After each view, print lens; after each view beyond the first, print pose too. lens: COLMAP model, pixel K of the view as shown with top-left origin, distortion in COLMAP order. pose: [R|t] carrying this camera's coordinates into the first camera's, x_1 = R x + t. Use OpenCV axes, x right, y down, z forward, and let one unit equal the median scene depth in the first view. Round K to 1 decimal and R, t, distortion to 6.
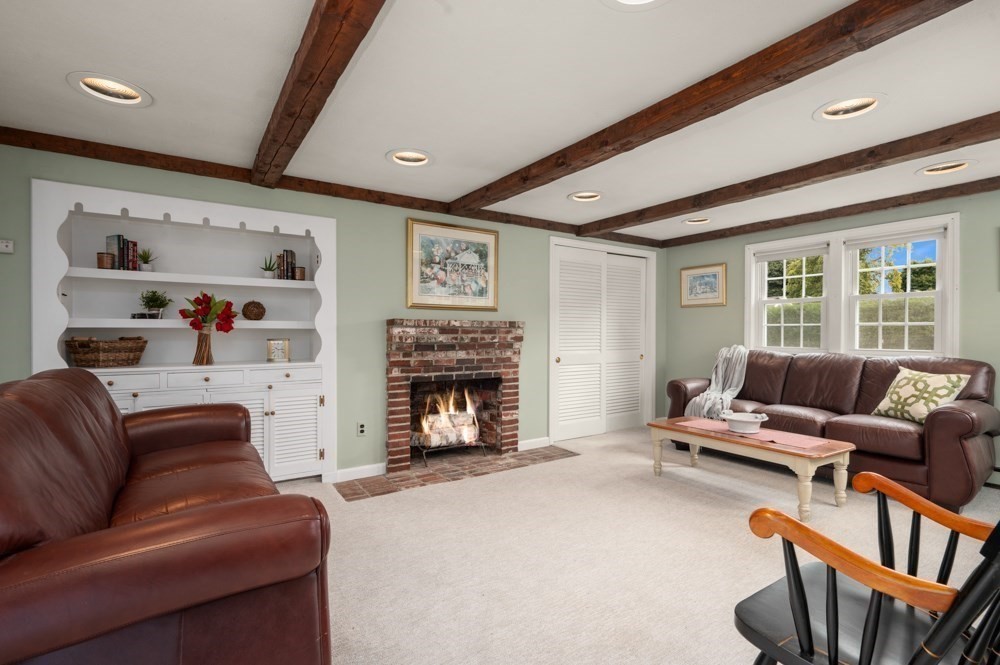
lens RADIAL K [[459.0, 0, 497.9], [0, 459.0, 334.4], [0, 0, 1]] dist [0.000127, -0.000909]
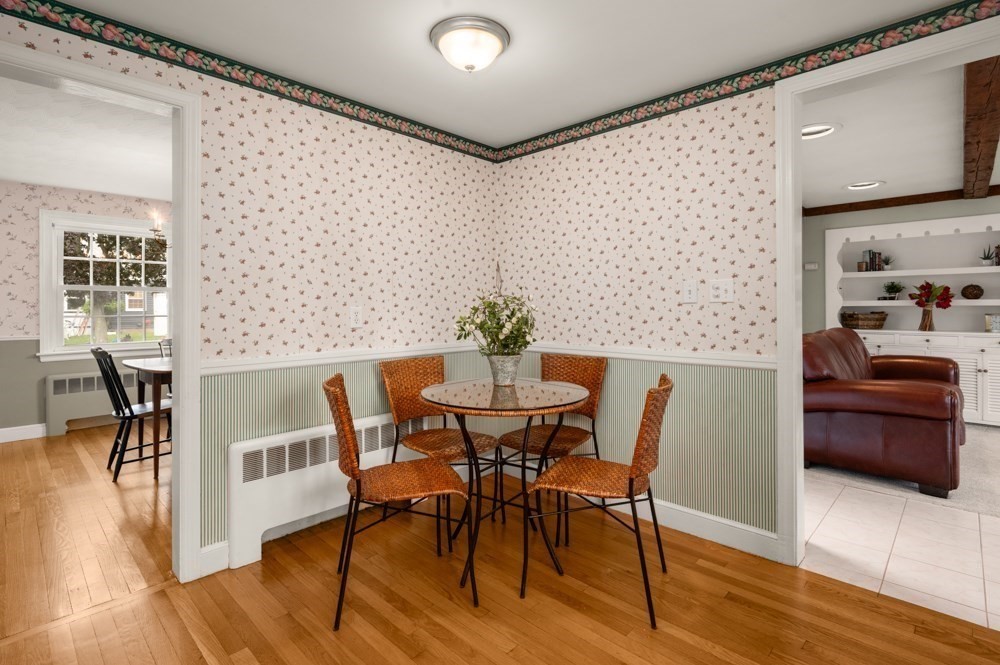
lens RADIAL K [[482.9, 0, 491.4], [0, 482.9, 305.1], [0, 0, 1]] dist [0.000093, -0.000343]
pose [[0.192973, -0.004044, -0.981196, 0.608743], [0.002433, 0.999990, -0.003643, -0.014149], [0.981201, -0.001685, 0.192981, -0.666175]]
